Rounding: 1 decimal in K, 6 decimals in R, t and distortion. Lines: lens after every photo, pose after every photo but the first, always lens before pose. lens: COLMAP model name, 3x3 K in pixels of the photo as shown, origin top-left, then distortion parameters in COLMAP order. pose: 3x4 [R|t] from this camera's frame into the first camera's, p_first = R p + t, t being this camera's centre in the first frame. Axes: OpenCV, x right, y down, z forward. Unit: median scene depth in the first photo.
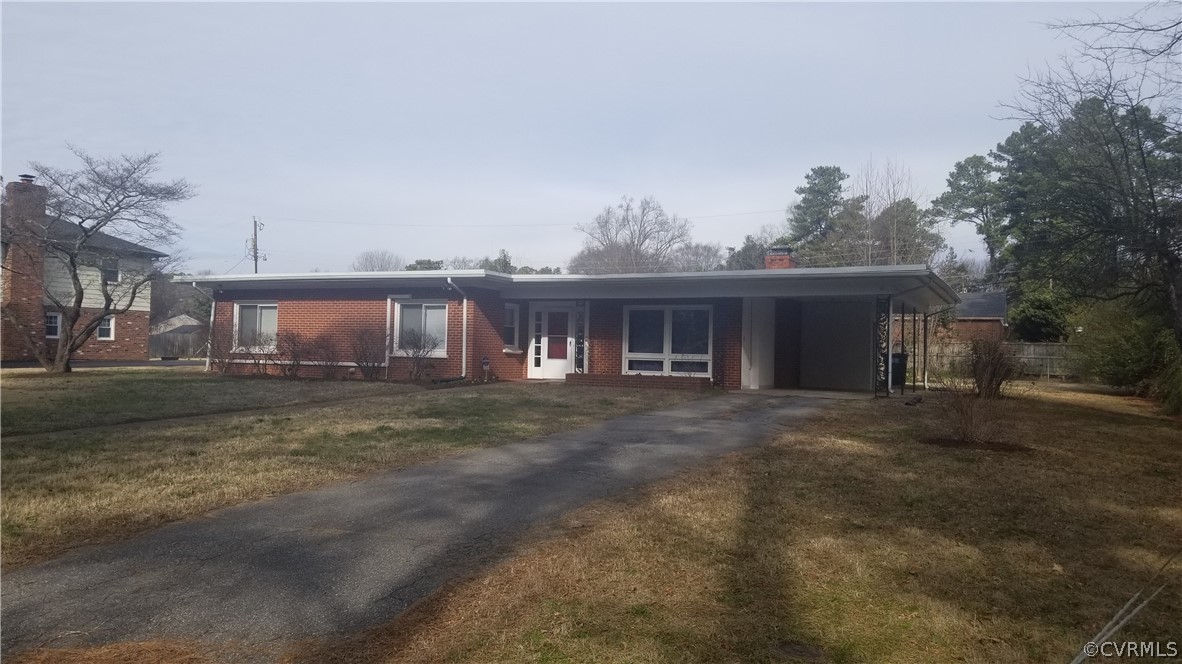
lens RADIAL K [[907.2, 0, 591.2], [0, 907.2, 332.6], [0, 0, 1]] dist [0.004801, 0.000421]
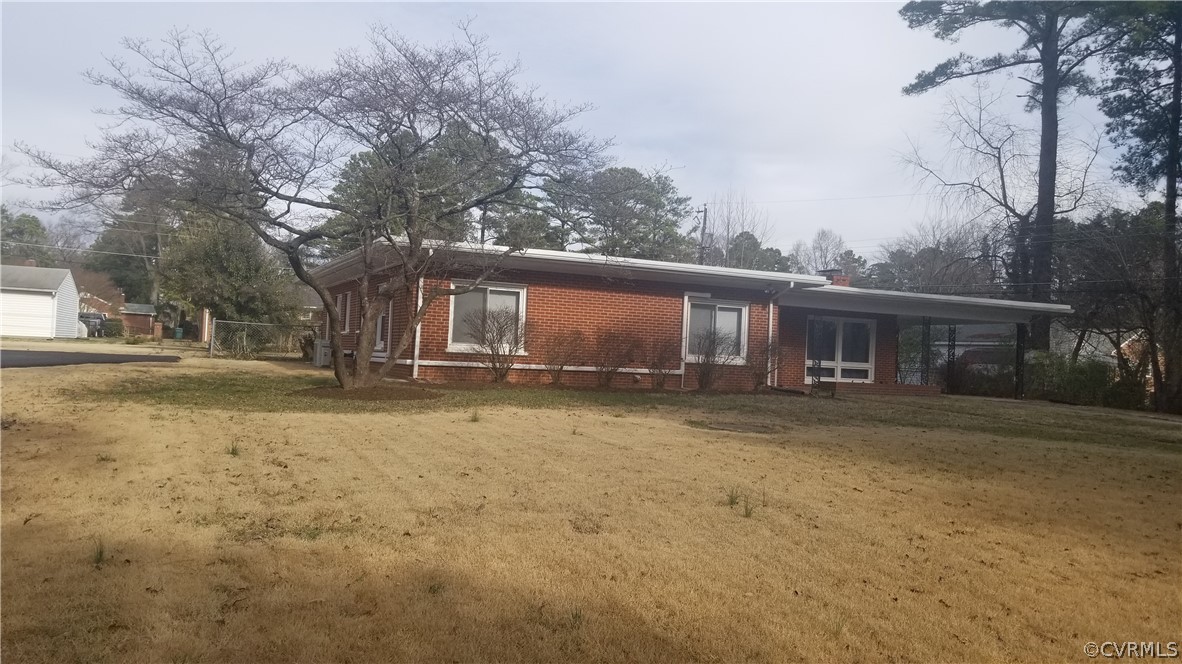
lens RADIAL K [[907.2, 0, 591.1], [0, 907.2, 332.2], [0, 0, 1]] dist [0.004801, 0.000421]
pose [[0.696757, 0.030832, 0.716645, -0.909060], [-0.051311, 0.998659, 0.006922, -0.004267], [-0.715470, -0.041595, 0.697404, 0.458555]]
